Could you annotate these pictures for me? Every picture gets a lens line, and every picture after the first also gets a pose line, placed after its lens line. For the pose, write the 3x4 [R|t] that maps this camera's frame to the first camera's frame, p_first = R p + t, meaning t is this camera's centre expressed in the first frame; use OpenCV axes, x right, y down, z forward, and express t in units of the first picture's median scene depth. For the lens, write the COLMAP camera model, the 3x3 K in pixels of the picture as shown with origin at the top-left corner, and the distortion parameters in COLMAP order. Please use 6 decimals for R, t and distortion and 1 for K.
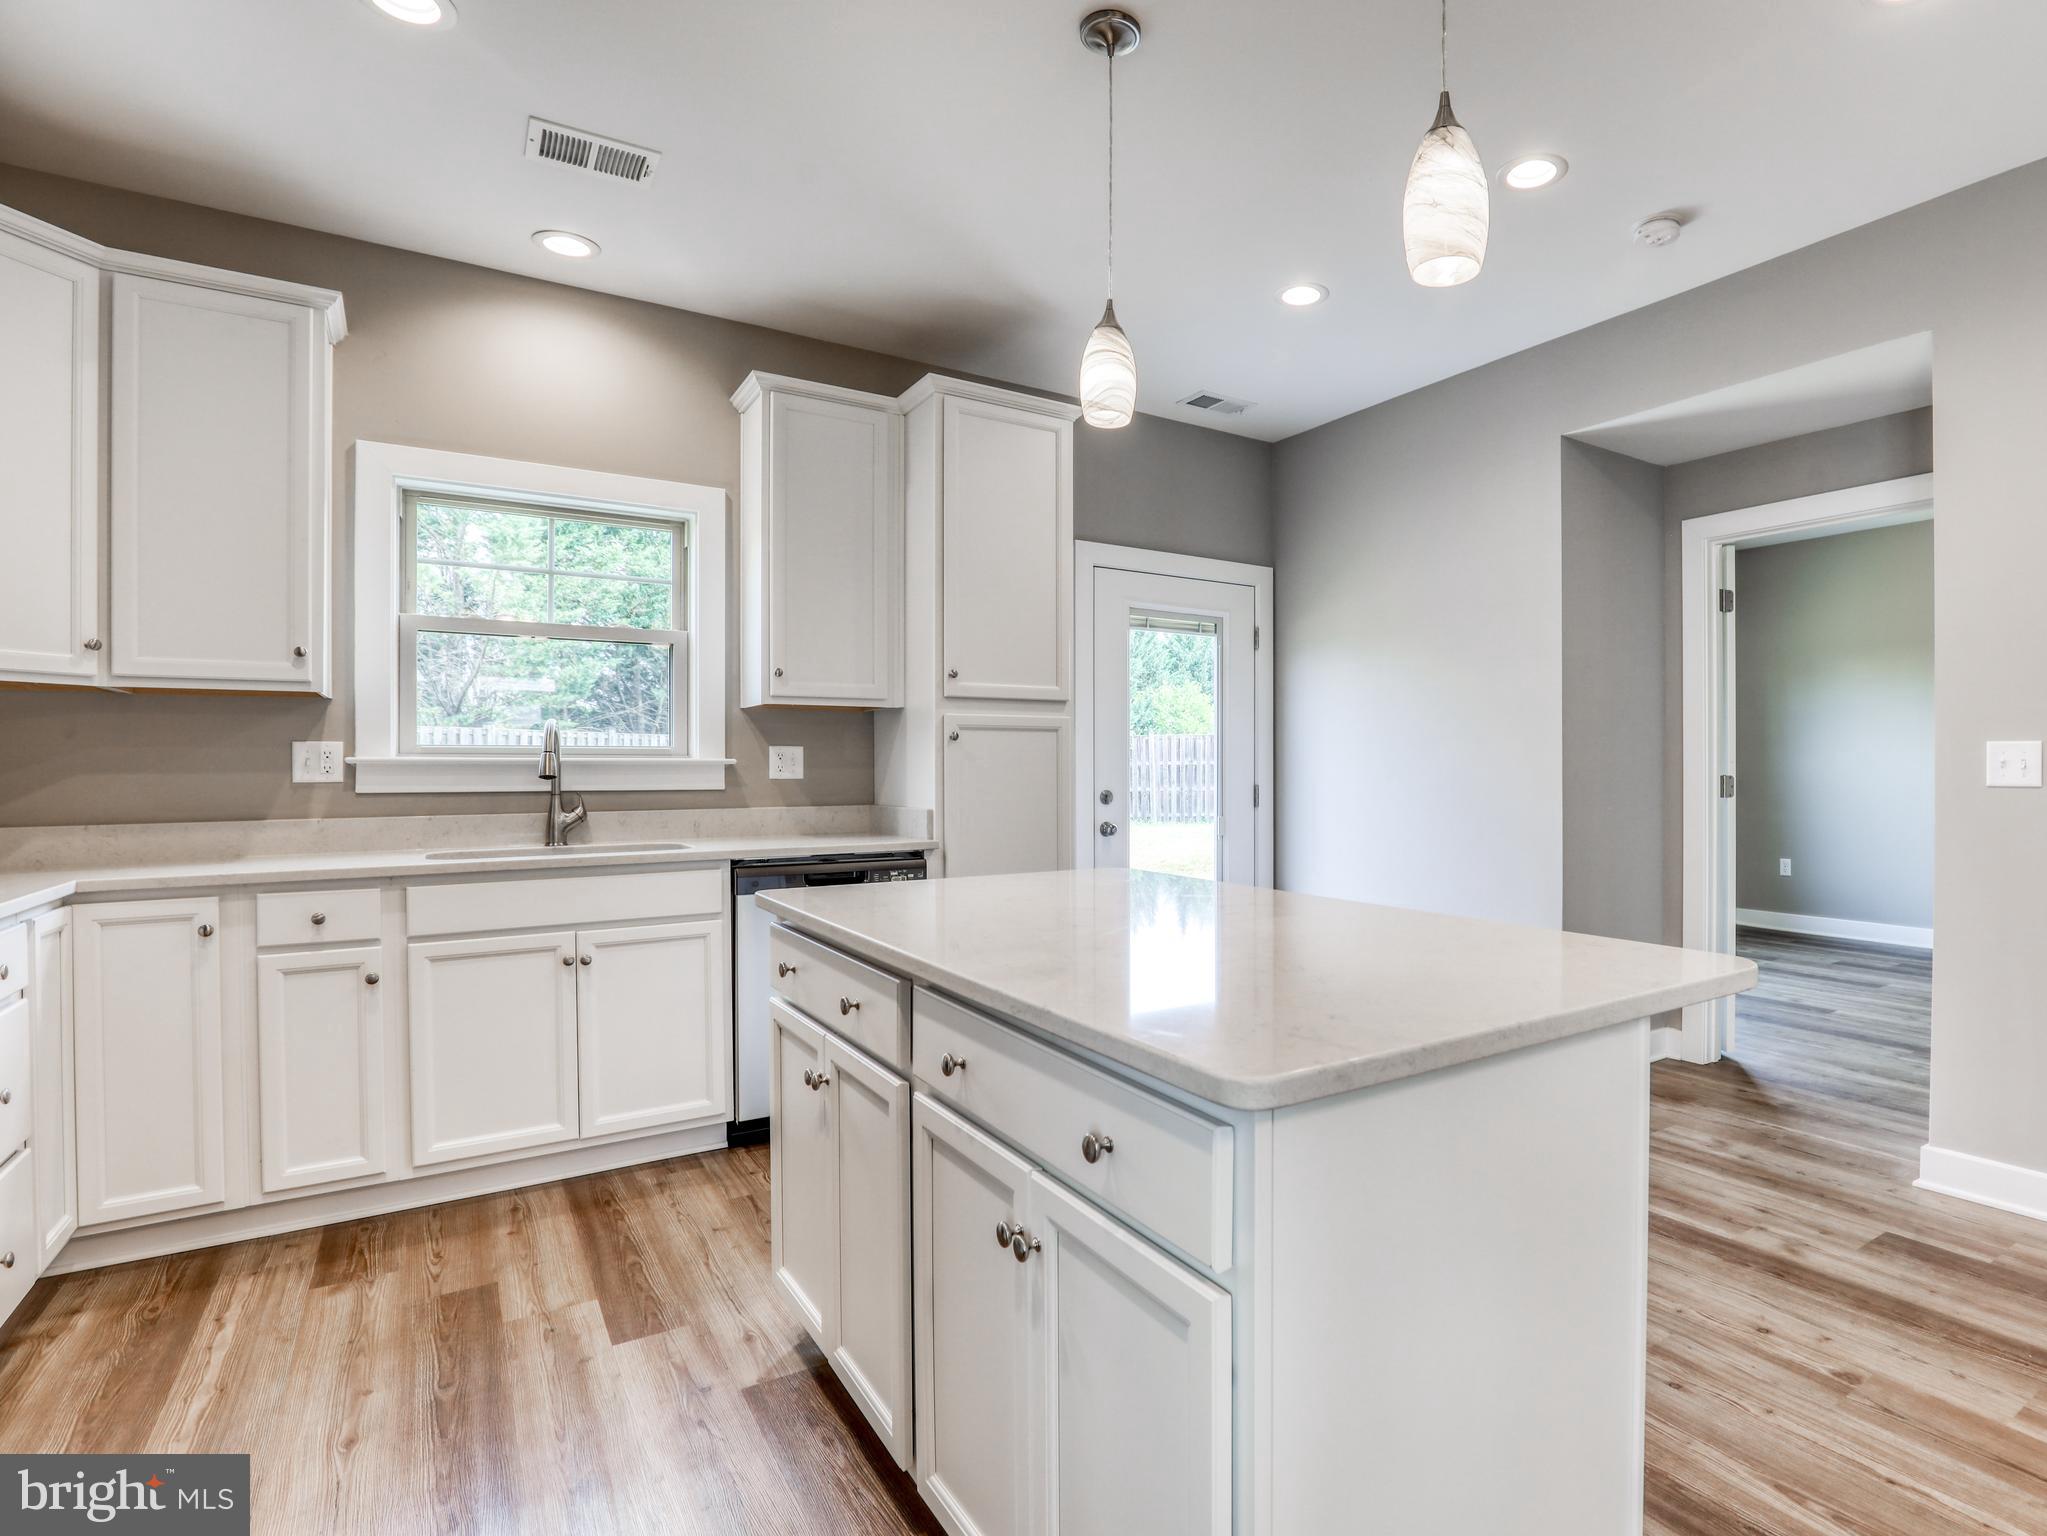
lens RADIAL K [[1030.9, 0, 1091.7], [0, 1030.9, 770.3], [0, 0, 1]] dist [-0.018108, 0.009230]
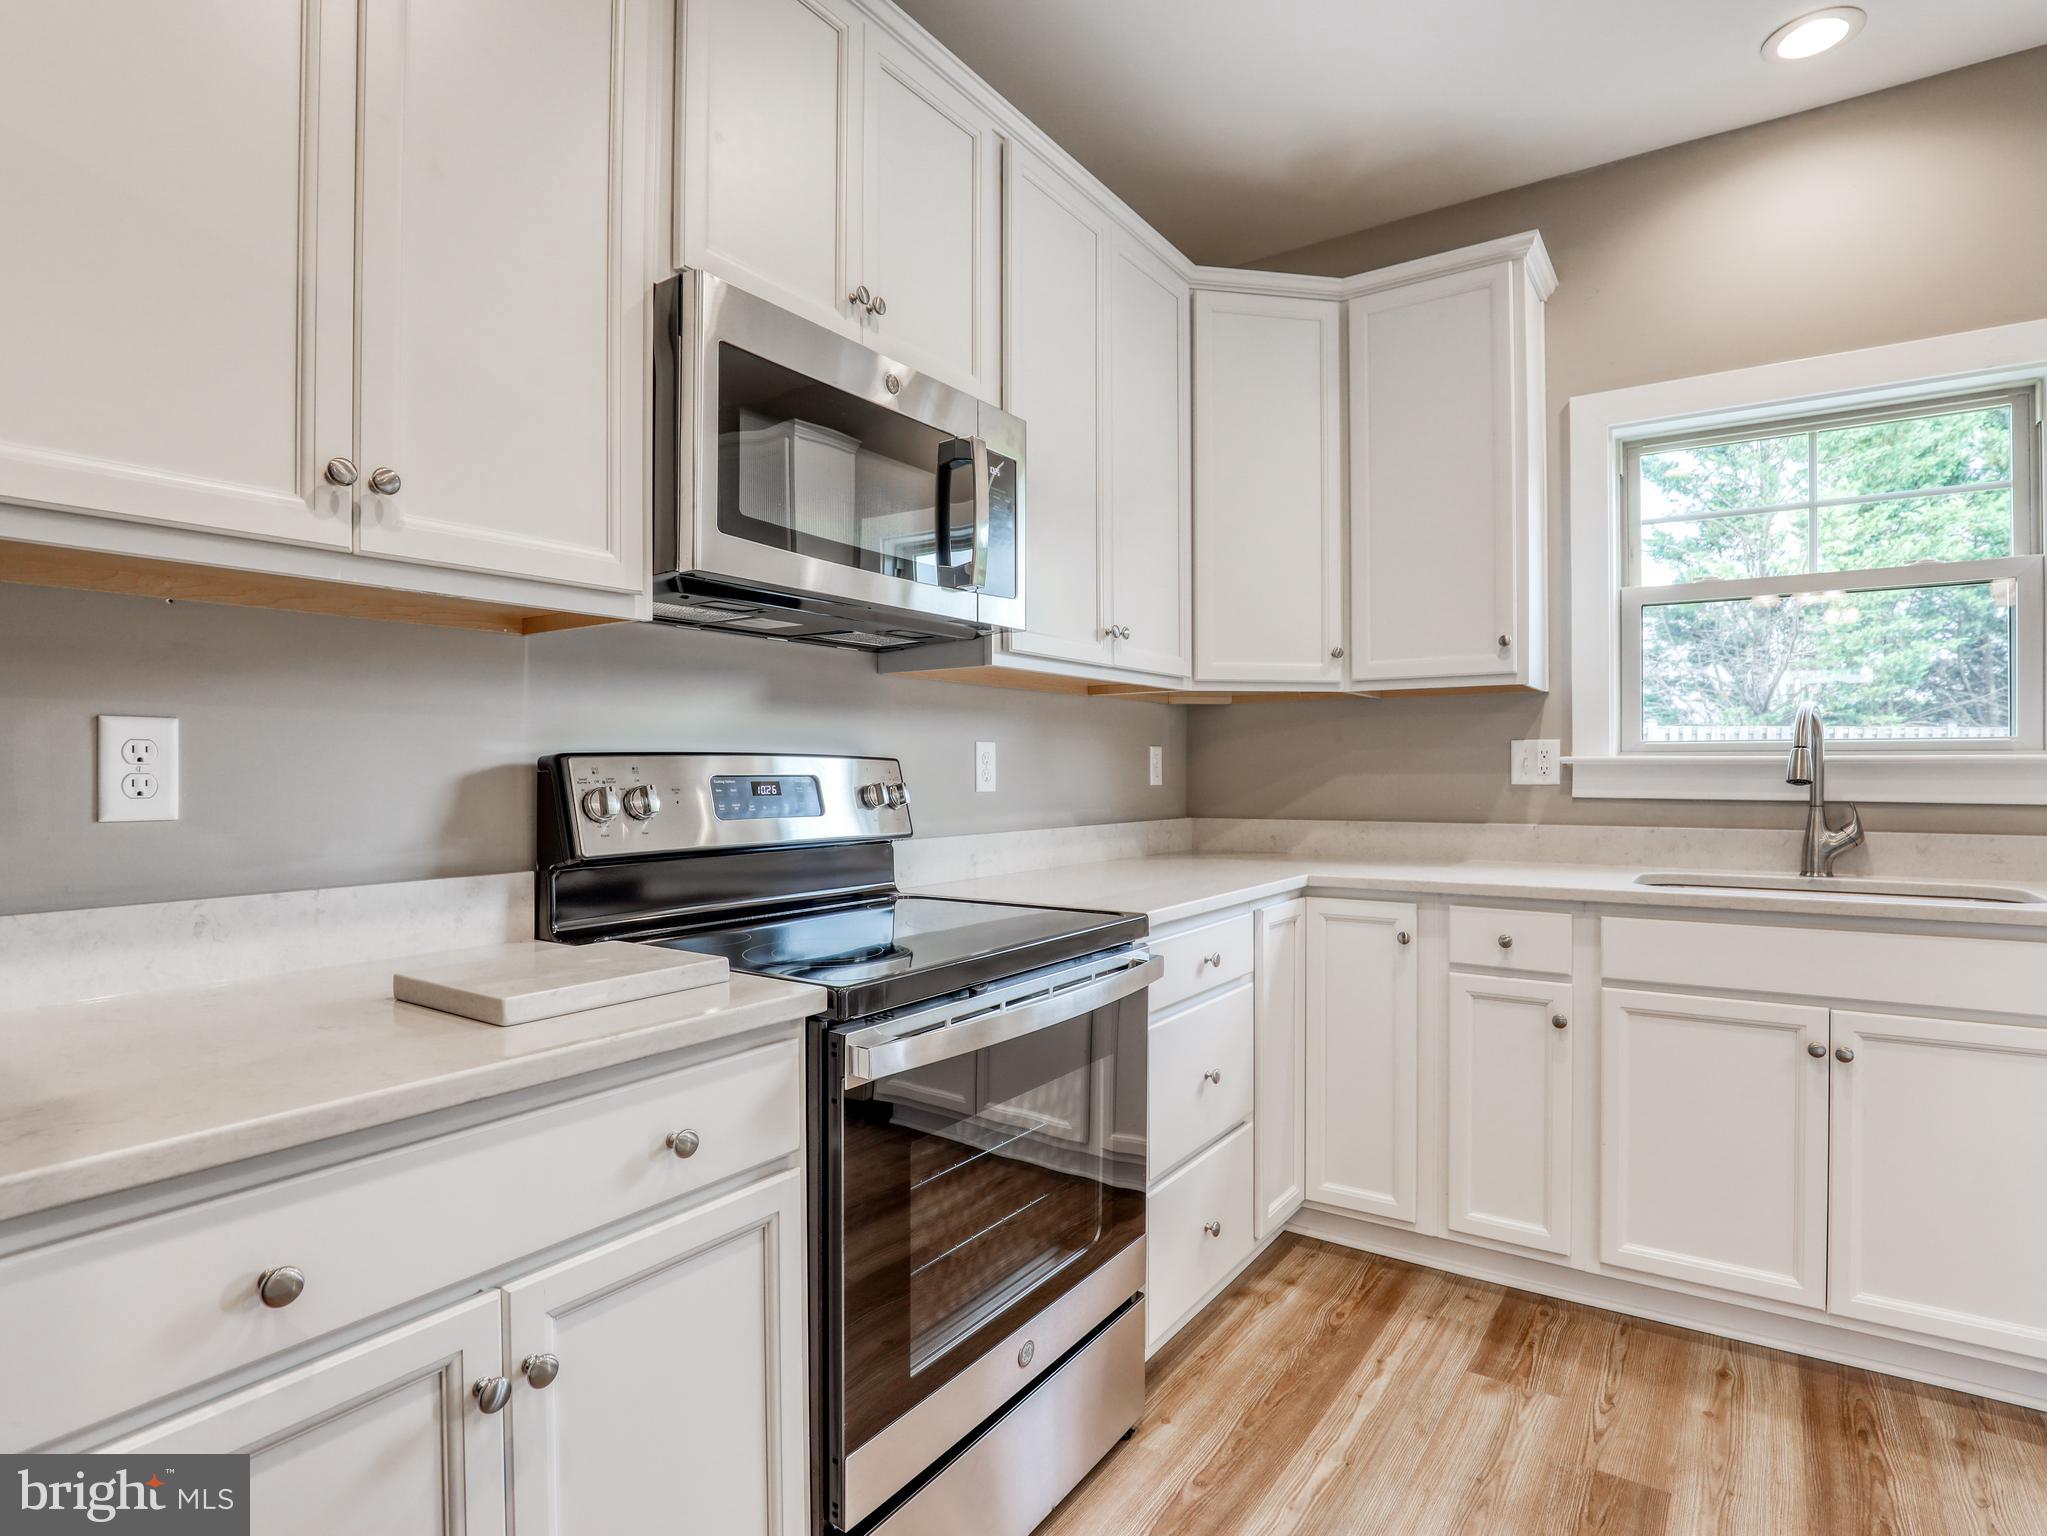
lens RADIAL K [[1047.6, 0, 1031.8], [0, 1047.6, 770.7], [0, 0, 1]] dist [-0.049772, 0.010389]
pose [[0.387261, 0.003647, -0.921963, -0.089835], [-0.004455, 0.999988, 0.002084, -0.000655], [0.921959, 0.003300, 0.387273, 0.262628]]
